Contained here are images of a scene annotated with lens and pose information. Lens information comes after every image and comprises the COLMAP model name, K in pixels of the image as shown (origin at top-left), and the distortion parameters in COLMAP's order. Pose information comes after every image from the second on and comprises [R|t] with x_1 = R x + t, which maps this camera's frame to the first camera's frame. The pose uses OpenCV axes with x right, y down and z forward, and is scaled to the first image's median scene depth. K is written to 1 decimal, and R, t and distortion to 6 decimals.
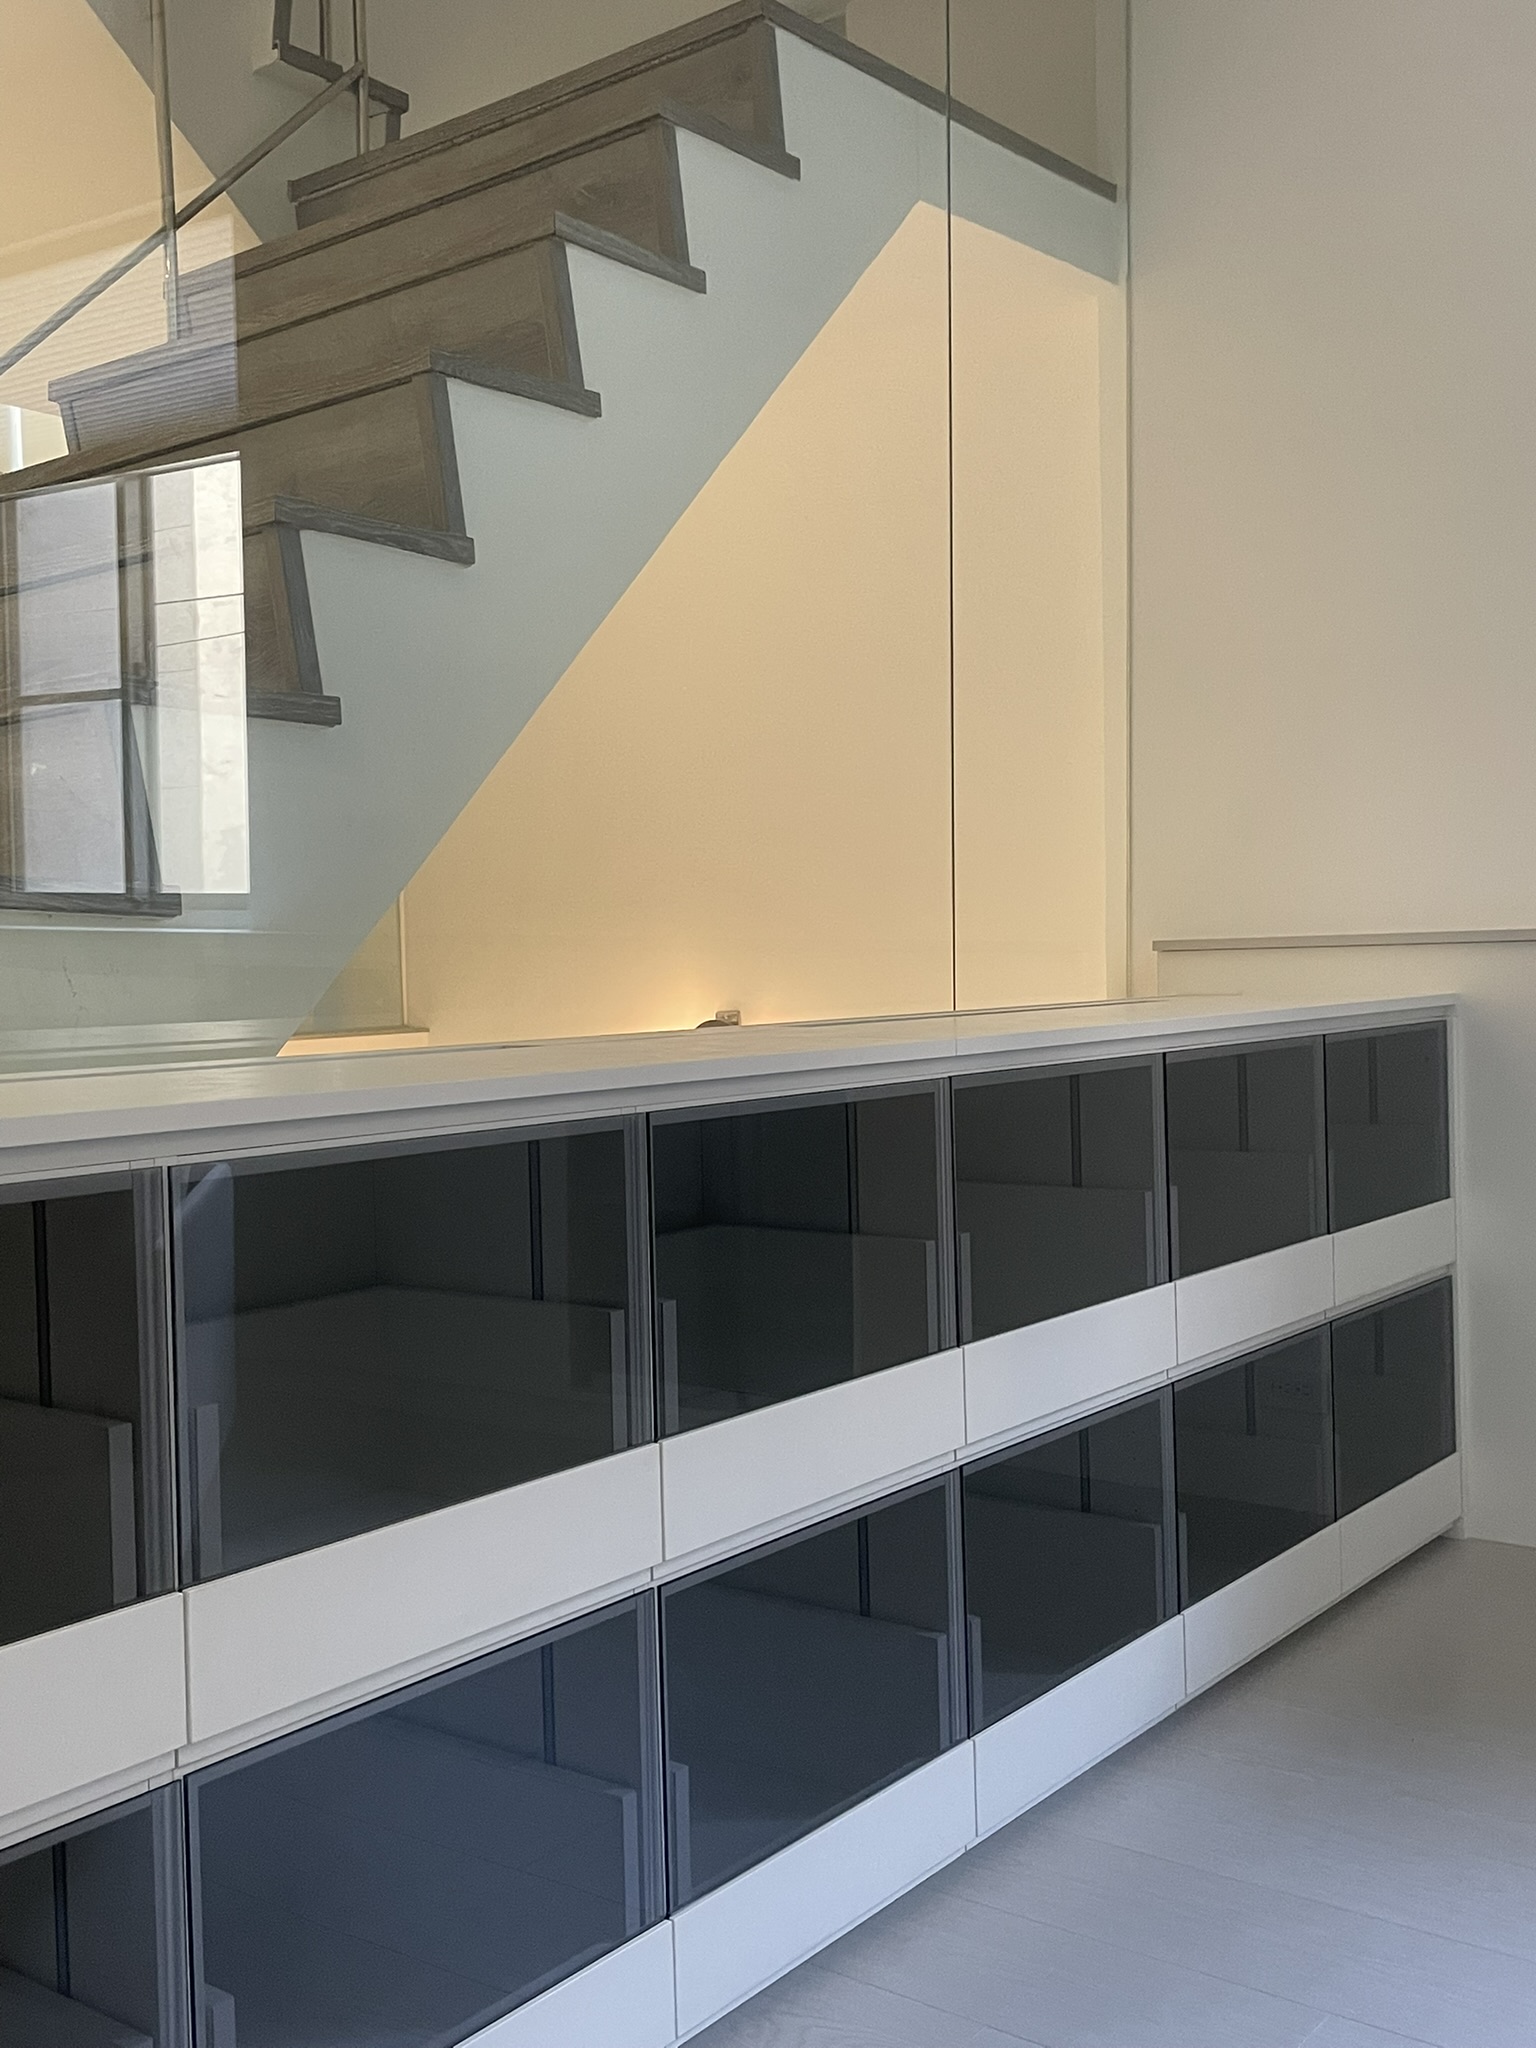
lens RADIAL K [[2071.3, 0, 760.7], [0, 2071.3, 1015.6], [0, 0, 1]] dist [0.042262, -0.000957]
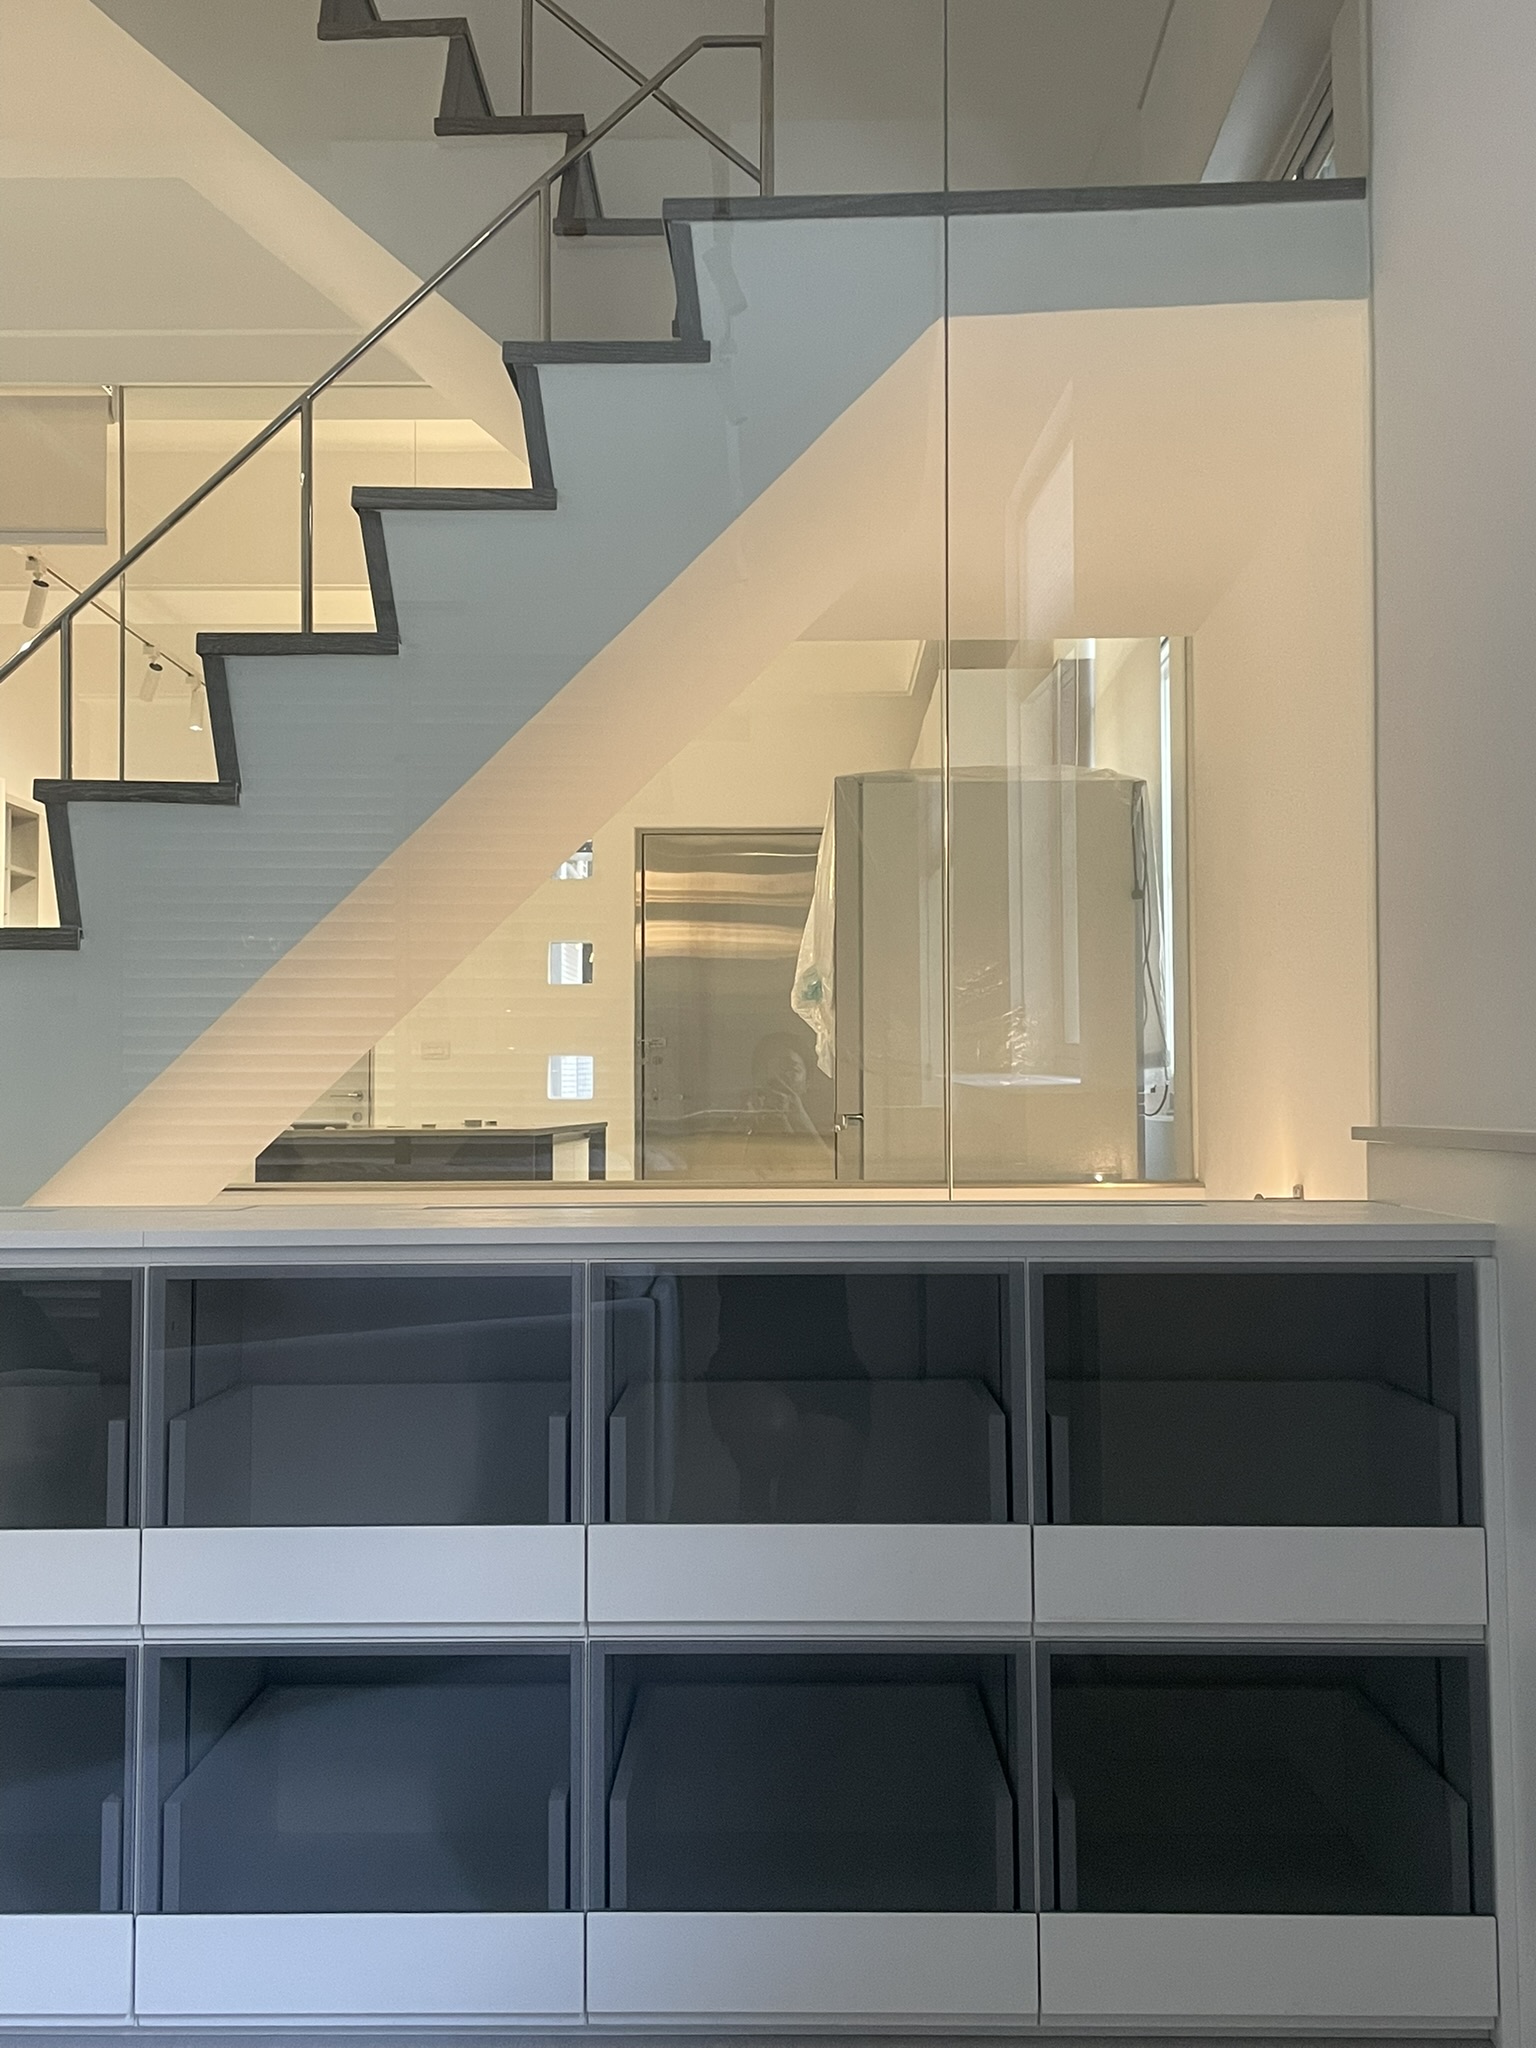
lens RADIAL K [[2071.3, 0, 760.7], [0, 2071.3, 1015.6], [0, 0, 1]] dist [0.042262, -0.000957]
pose [[0.608501, -0.006763, -0.793524, 0.660641], [-0.034593, 0.998787, -0.035040, -0.042686], [0.792799, 0.048773, 0.607529, 0.352655]]
